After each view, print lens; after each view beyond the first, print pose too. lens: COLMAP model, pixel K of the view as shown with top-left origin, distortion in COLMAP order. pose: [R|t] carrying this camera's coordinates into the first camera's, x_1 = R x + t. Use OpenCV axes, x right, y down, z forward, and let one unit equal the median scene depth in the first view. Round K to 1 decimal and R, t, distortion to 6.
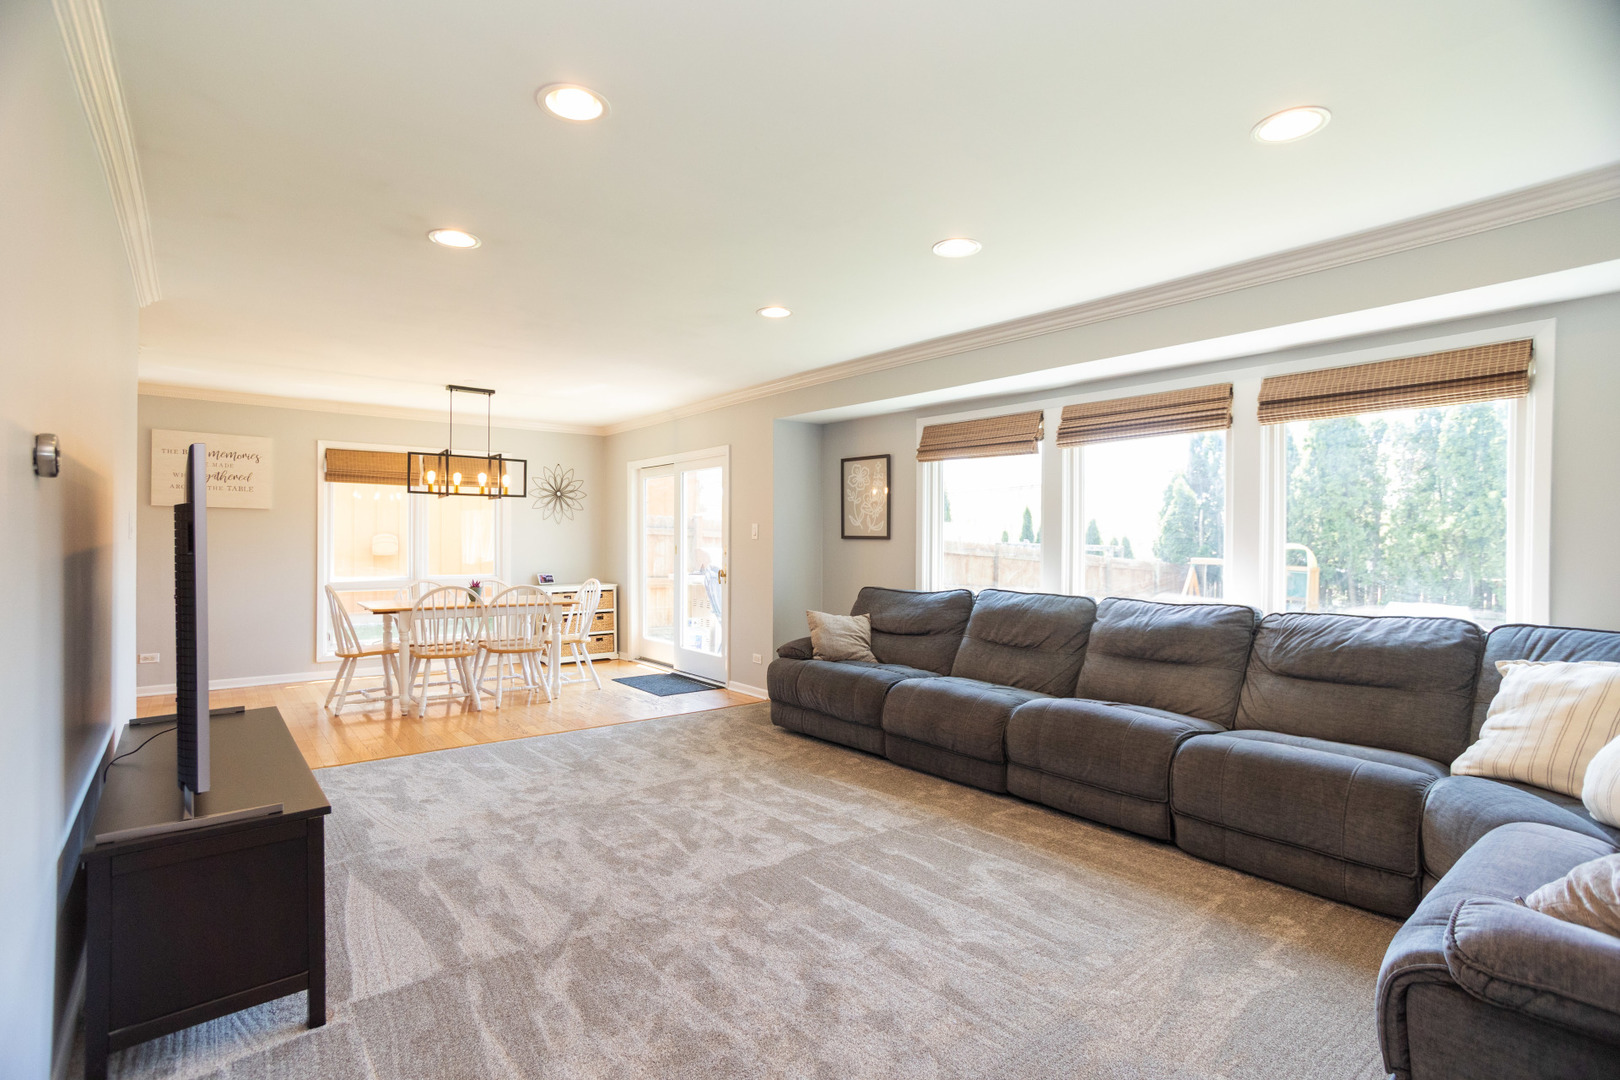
lens RADIAL K [[770.1, 0, 801.0], [0, 770.1, 541.4], [0, 0, 1]] dist [-0.080468, 0.045722]
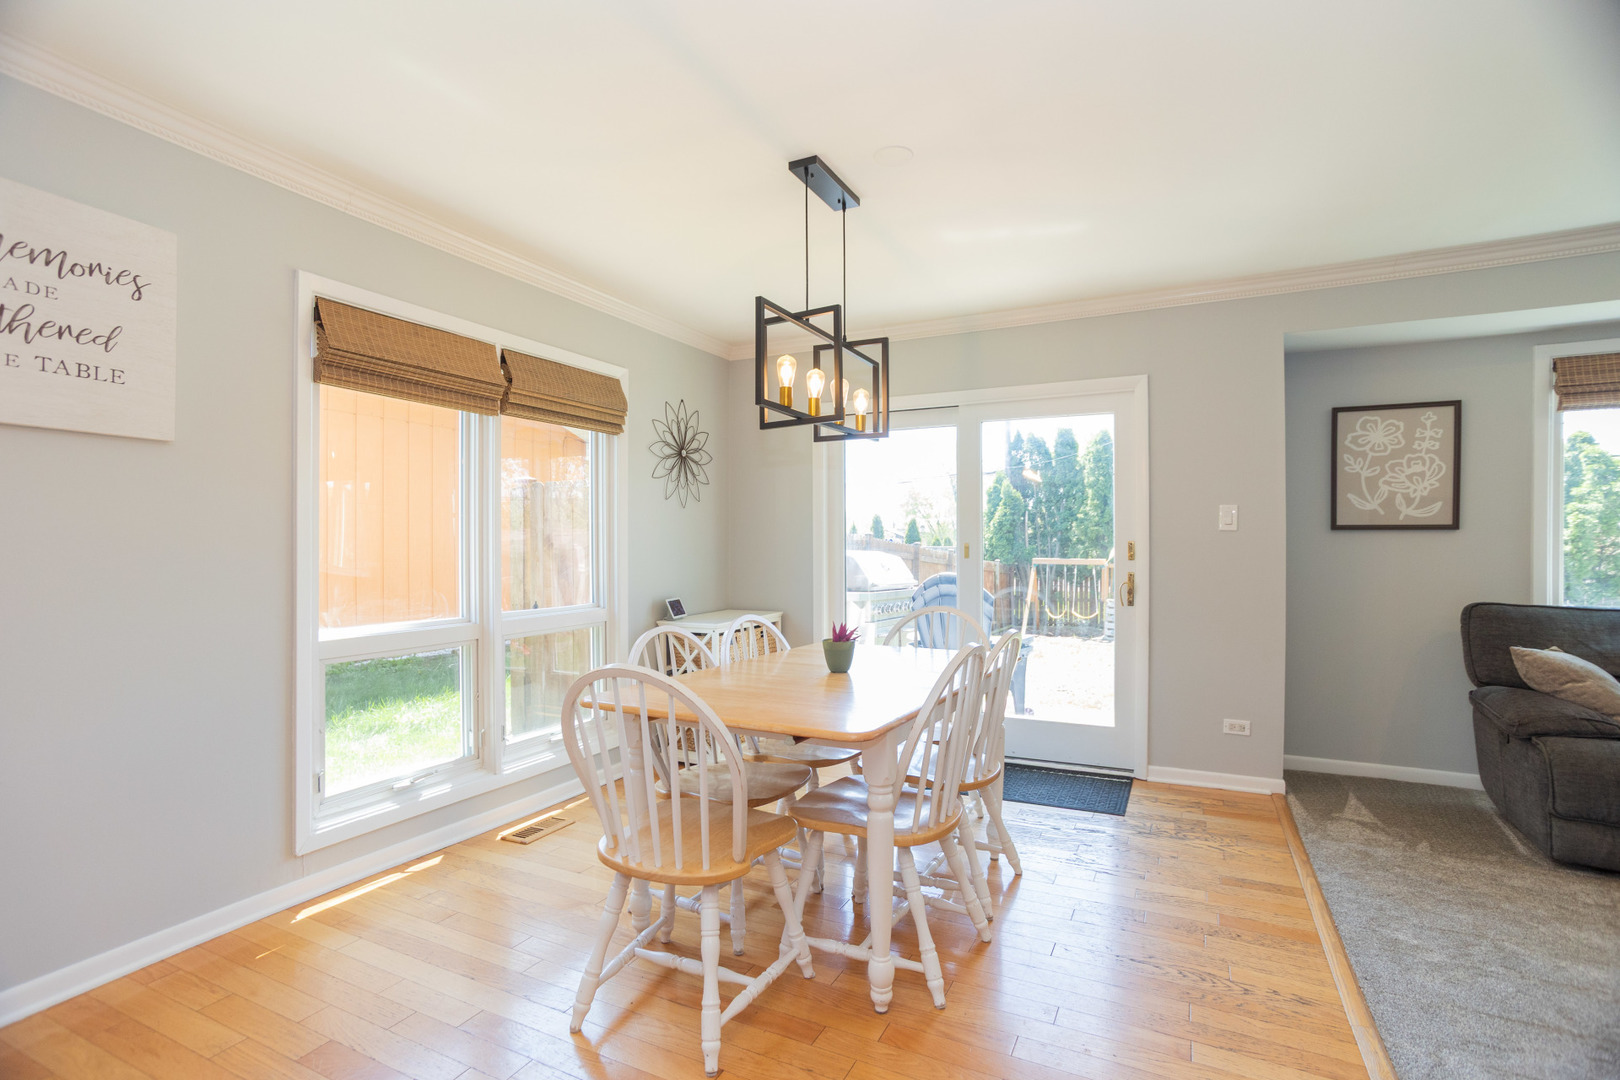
lens RADIAL K [[770.1, 0, 801.0], [0, 770.1, 541.4], [0, 0, 1]] dist [-0.080468, 0.045722]
pose [[0.913525, -0.004483, 0.406759, -0.604940], [0.006632, 0.999971, -0.003874, 0.005988], [-0.406729, 0.006236, 0.913527, 0.589057]]
